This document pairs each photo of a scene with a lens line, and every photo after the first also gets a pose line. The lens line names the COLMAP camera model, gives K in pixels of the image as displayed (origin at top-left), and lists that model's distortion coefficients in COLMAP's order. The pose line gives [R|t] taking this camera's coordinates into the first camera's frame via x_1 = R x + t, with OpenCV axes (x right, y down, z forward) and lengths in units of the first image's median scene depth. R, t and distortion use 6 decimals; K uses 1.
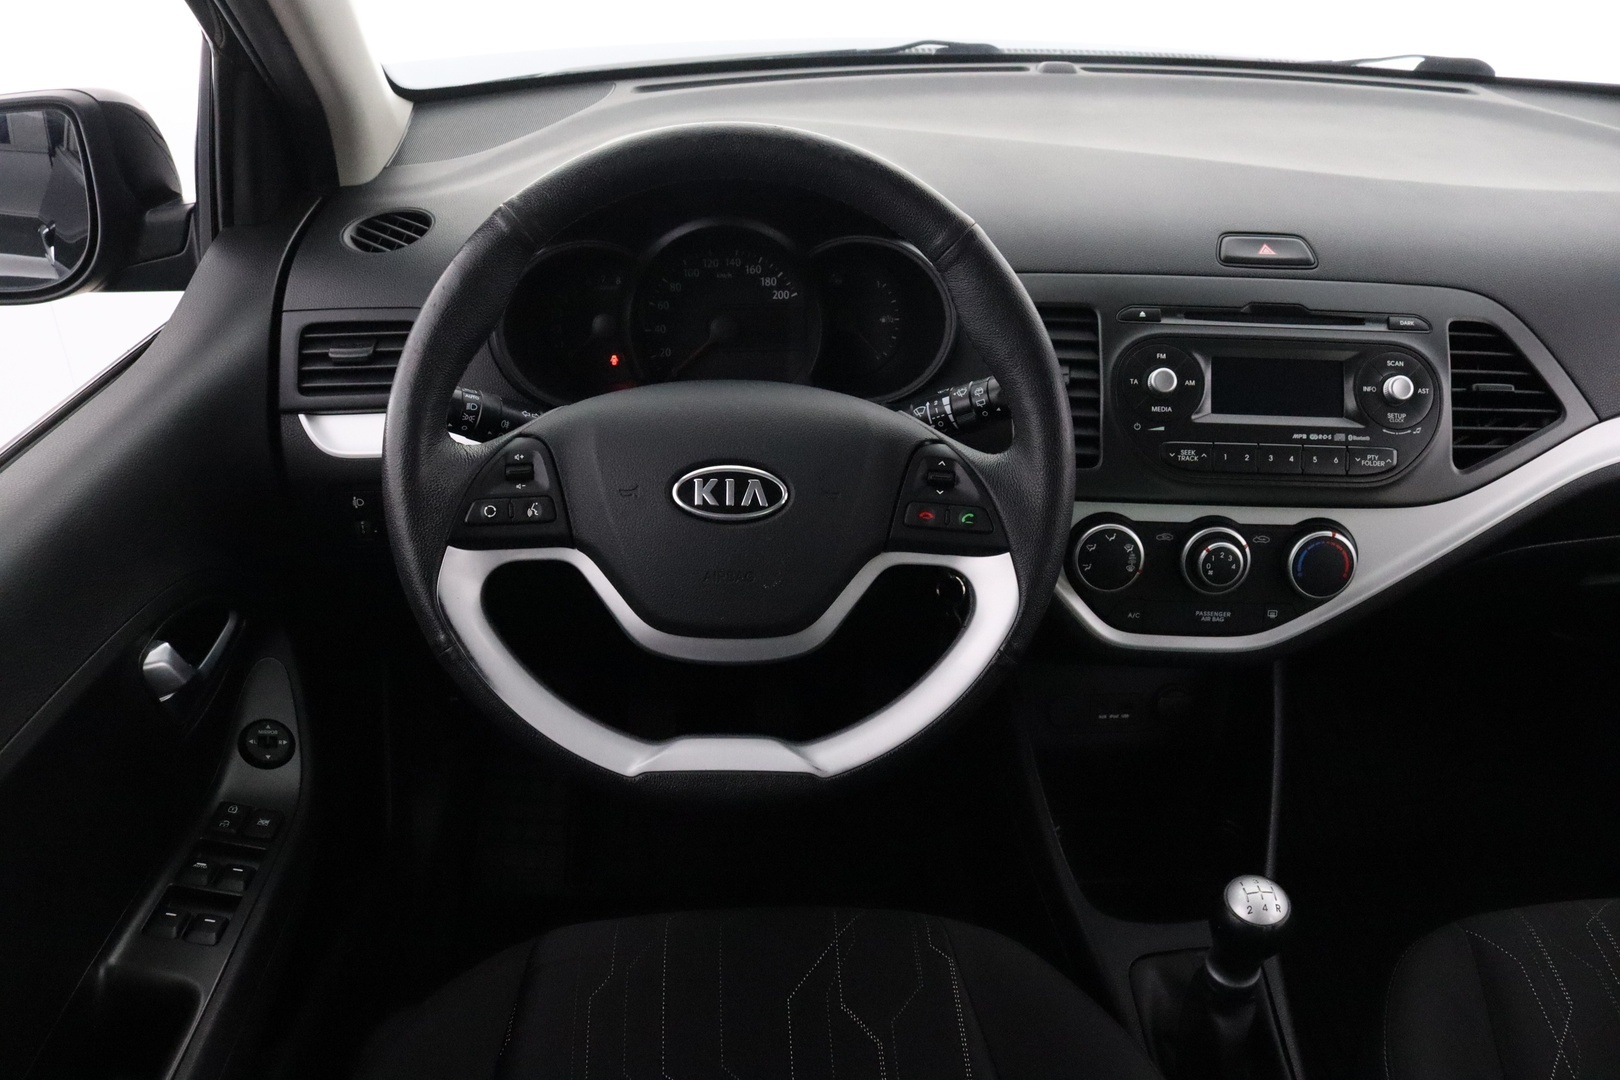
lens RADIAL K [[1298.3, 0, 817.6], [0, 1298.3, 548.9], [0, 0, 1]] dist [-0.133972, 0.077755]
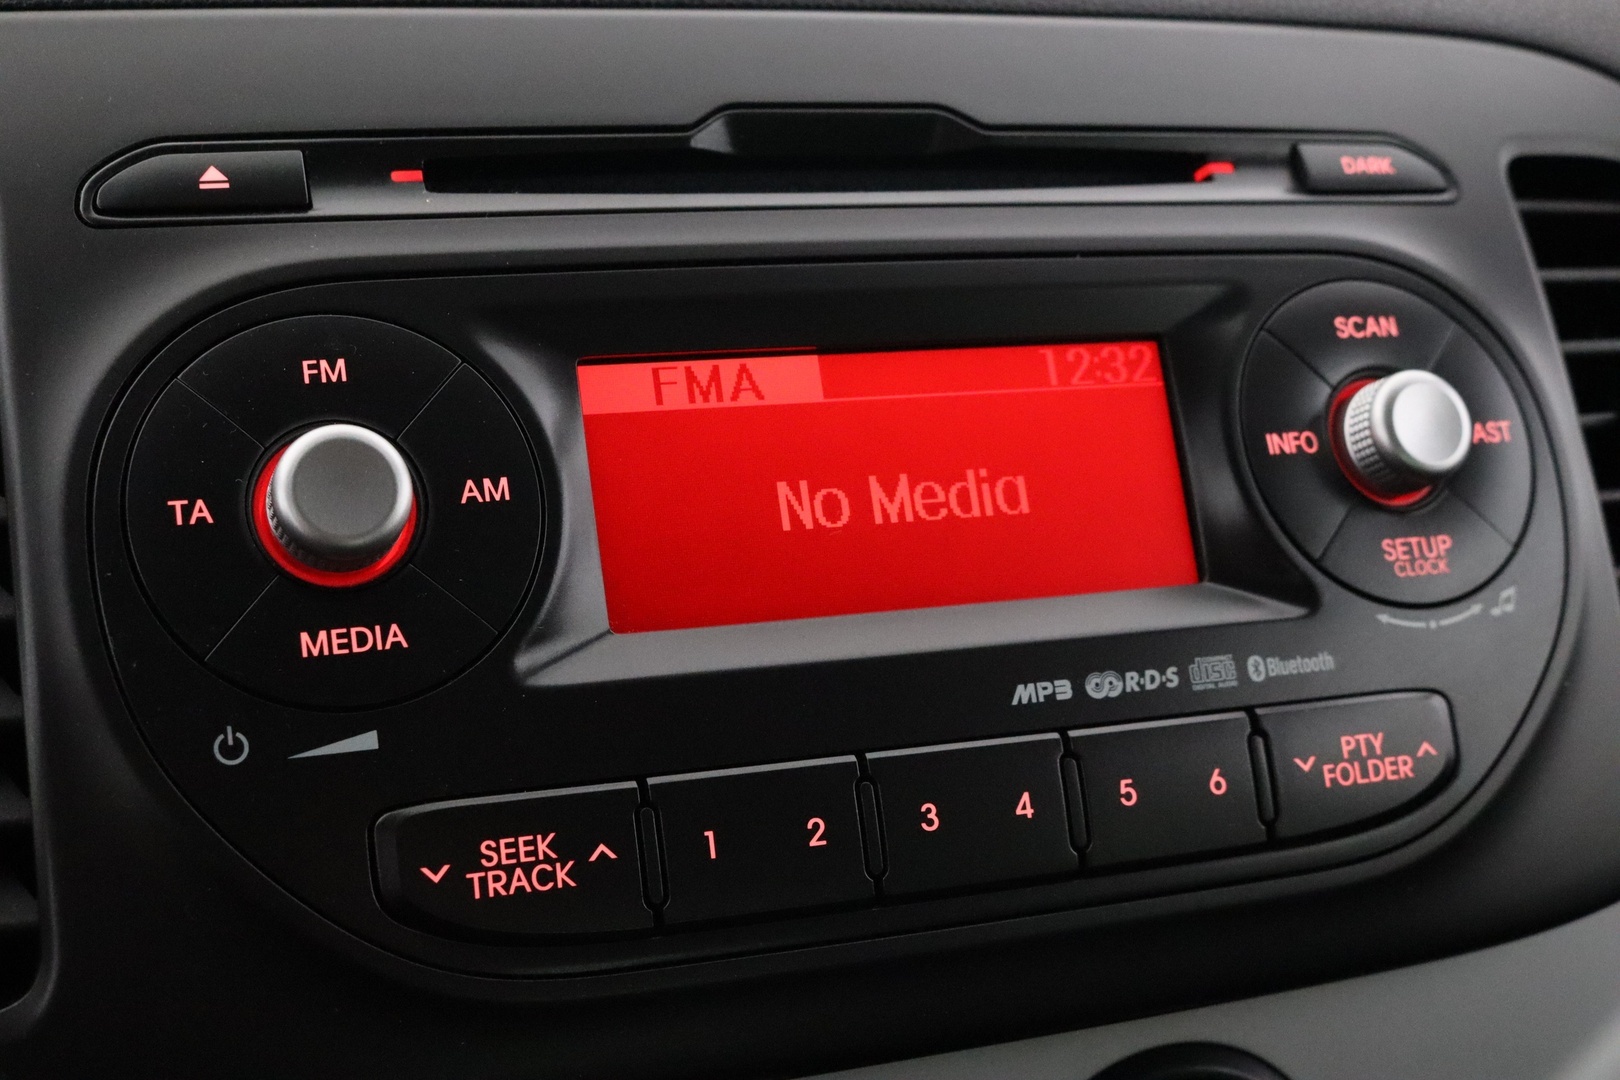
lens RADIAL K [[2095.3, 0, 821.6], [0, 2095.3, 551.8], [0, 0, 1]] dist [-0.071567, 0.000000]
pose [[0.924625, -0.091175, 0.369805, 0.217231], [0.149241, 0.980014, -0.131526, -0.070234], [-0.350423, 0.176803, 0.919753, 0.684165]]
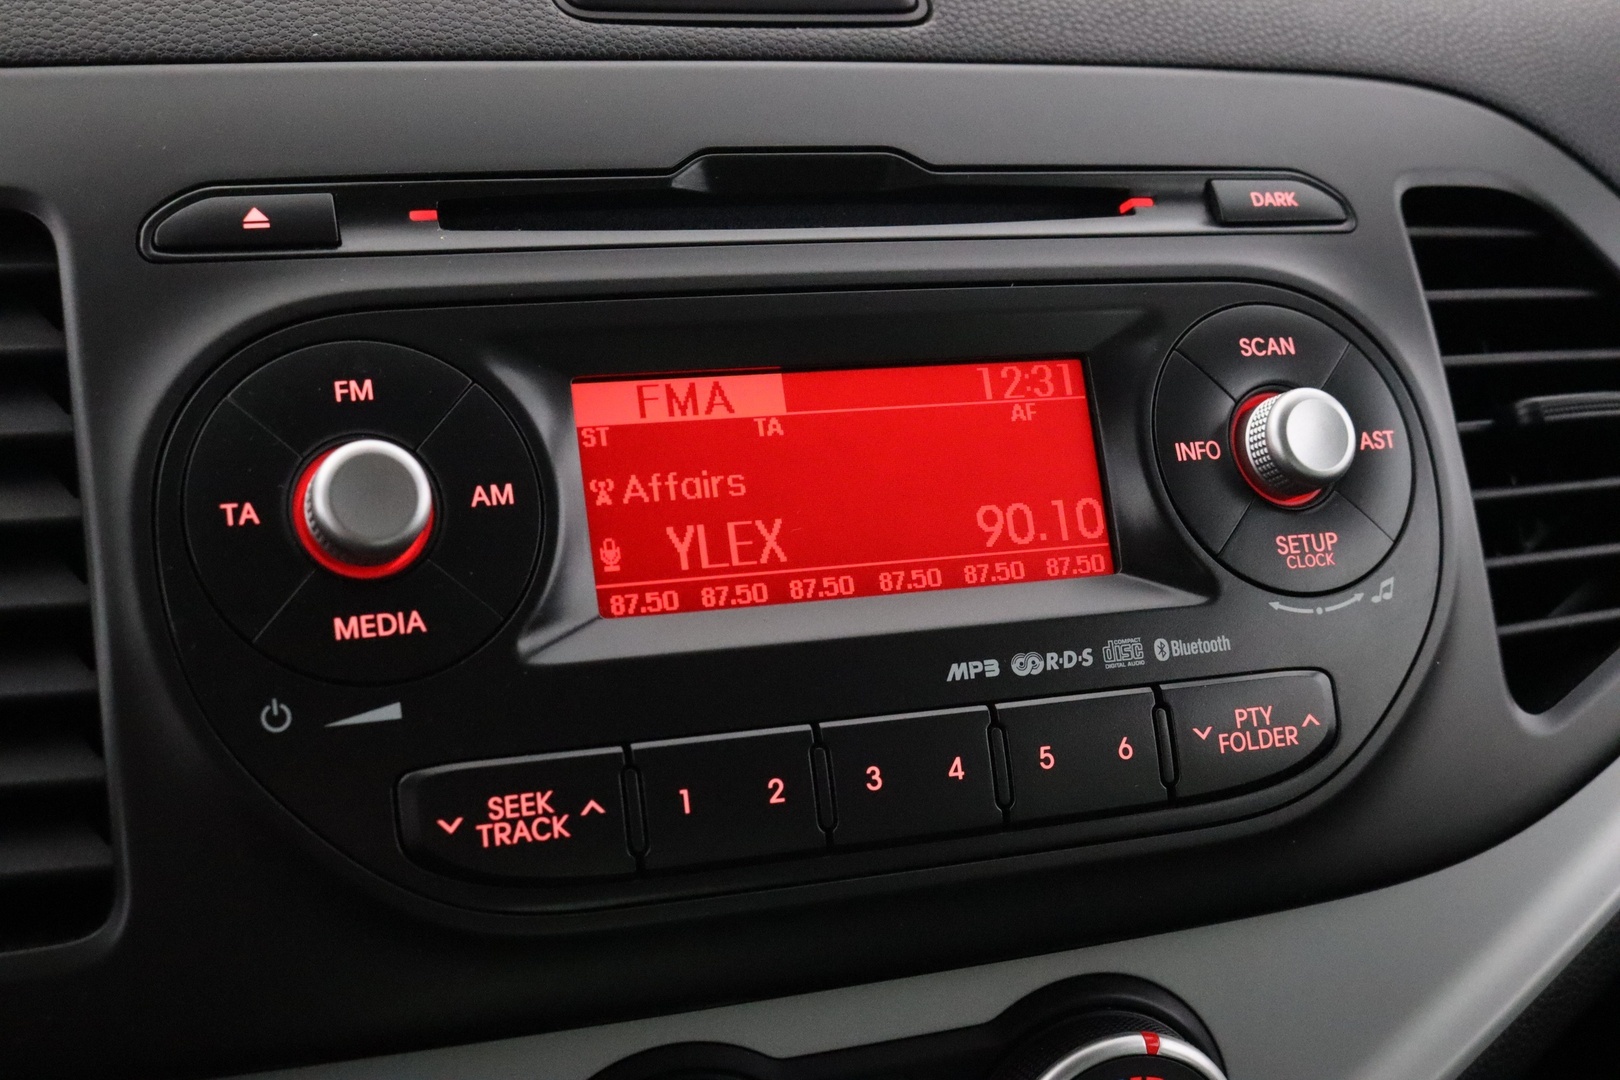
lens RADIAL K [[2095.3, 0, 815.9], [0, 2095.3, 549.9], [0, 0, 1]] dist [-0.071567, 0.000000]
pose [[0.921158, -0.094718, 0.377488, 0.200934], [0.141227, 0.985171, -0.097431, -0.075383], [-0.362662, 0.143061, 0.920875, 0.634689]]
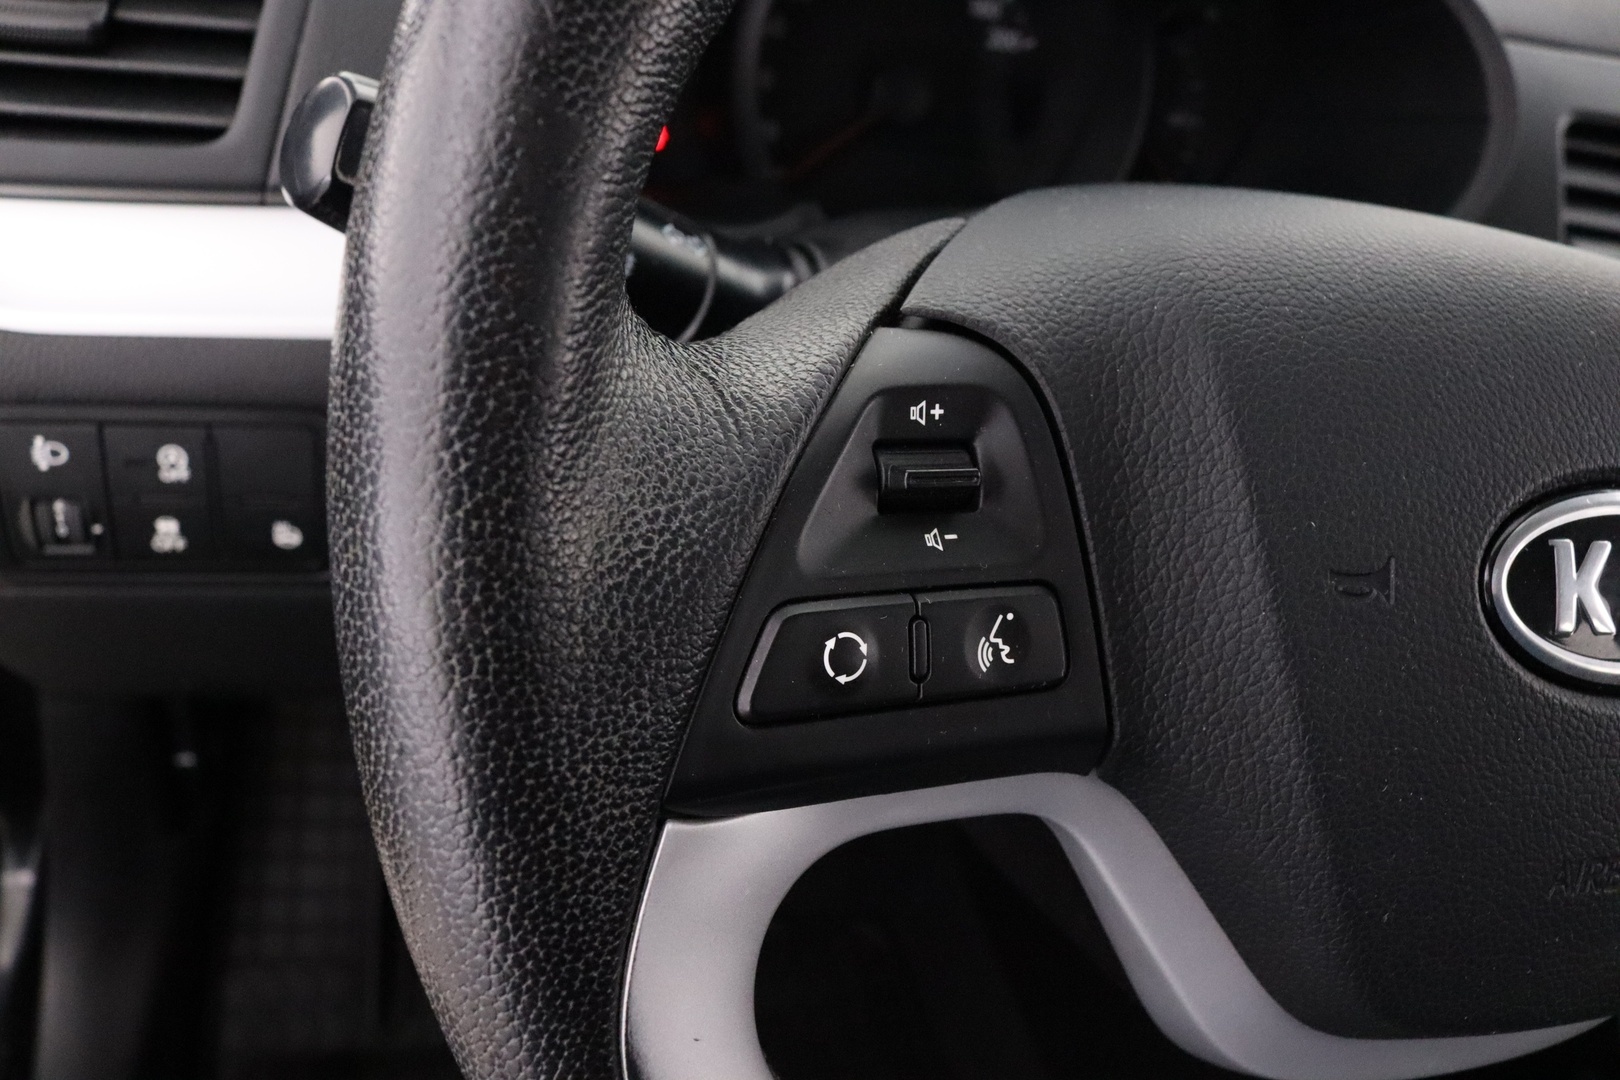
lens RADIAL K [[1298.3, 0, 784.8], [0, 1298.3, 542.1], [0, 0, 1]] dist [-0.133972, 0.077755]
pose [[0.964720, 0.026129, 0.261977, -0.257305], [-0.051019, 0.994754, 0.088660, -0.054264], [-0.258286, -0.098898, 0.960993, 0.620577]]
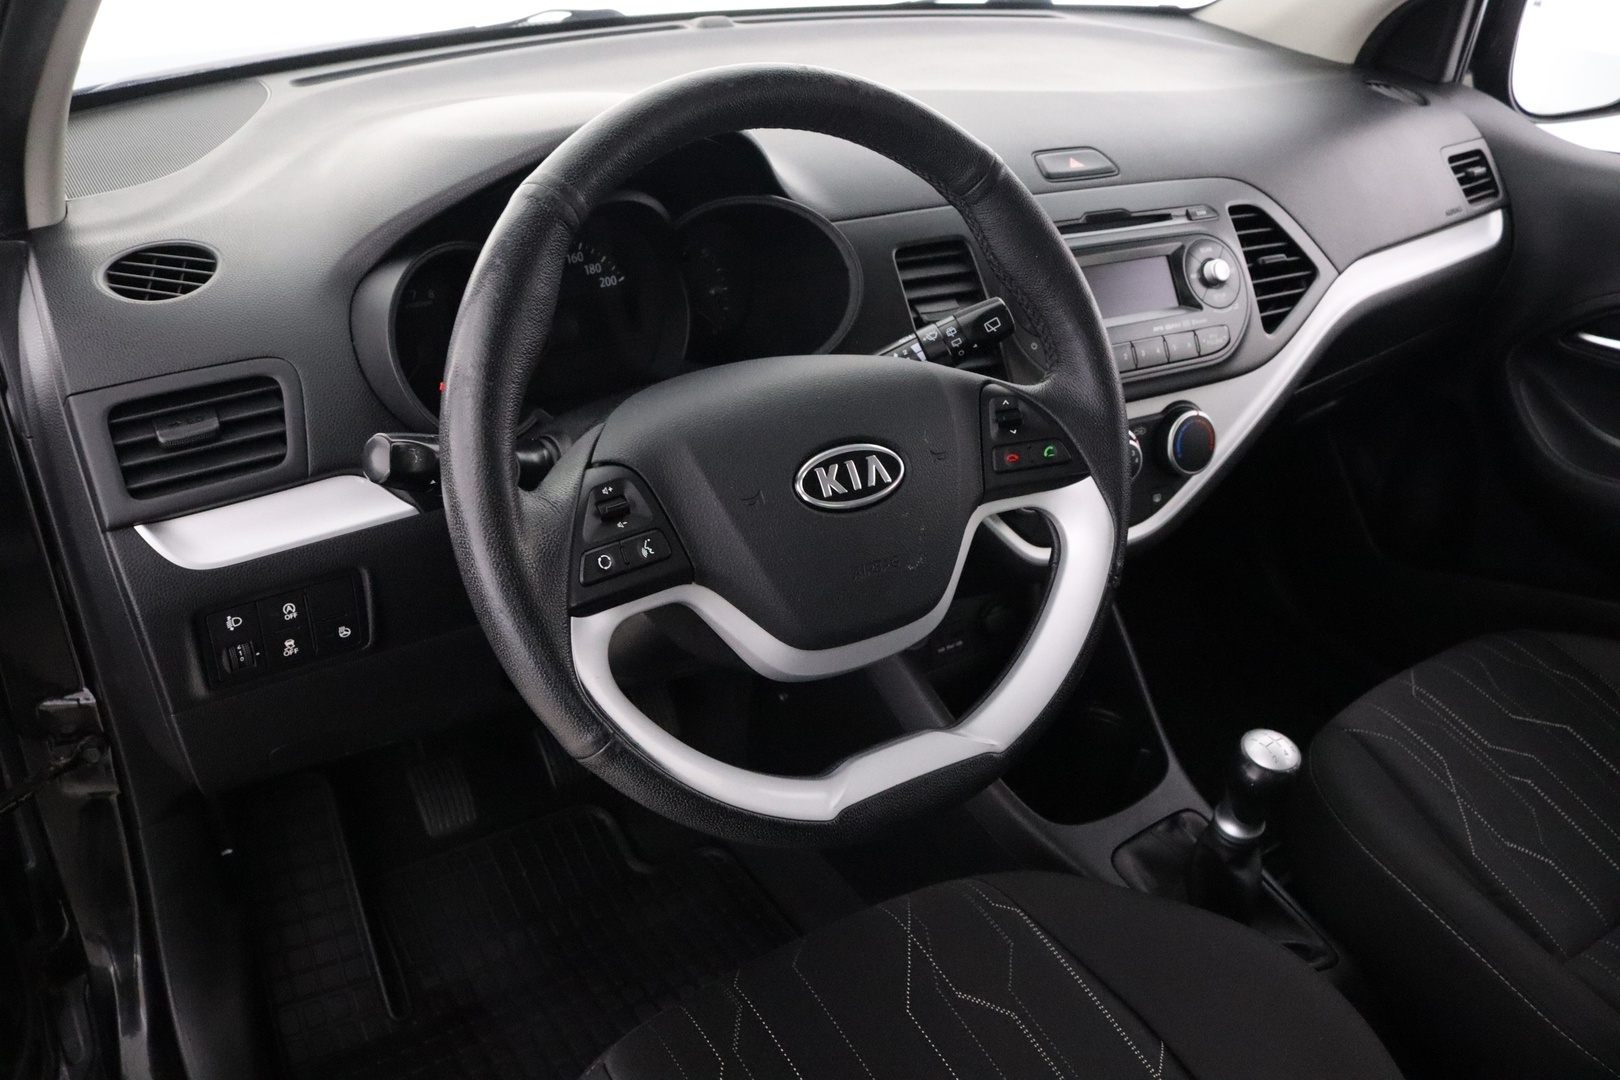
lens RADIAL K [[1298.3, 0, 791.2], [0, 1298.3, 544.1], [0, 0, 1]] dist [-0.133972, 0.077755]
pose [[0.867033, -0.237871, 0.437802, -0.399221], [0.238086, 0.969666, 0.055338, -0.045173], [-0.437685, 0.056255, 0.897367, 0.176446]]
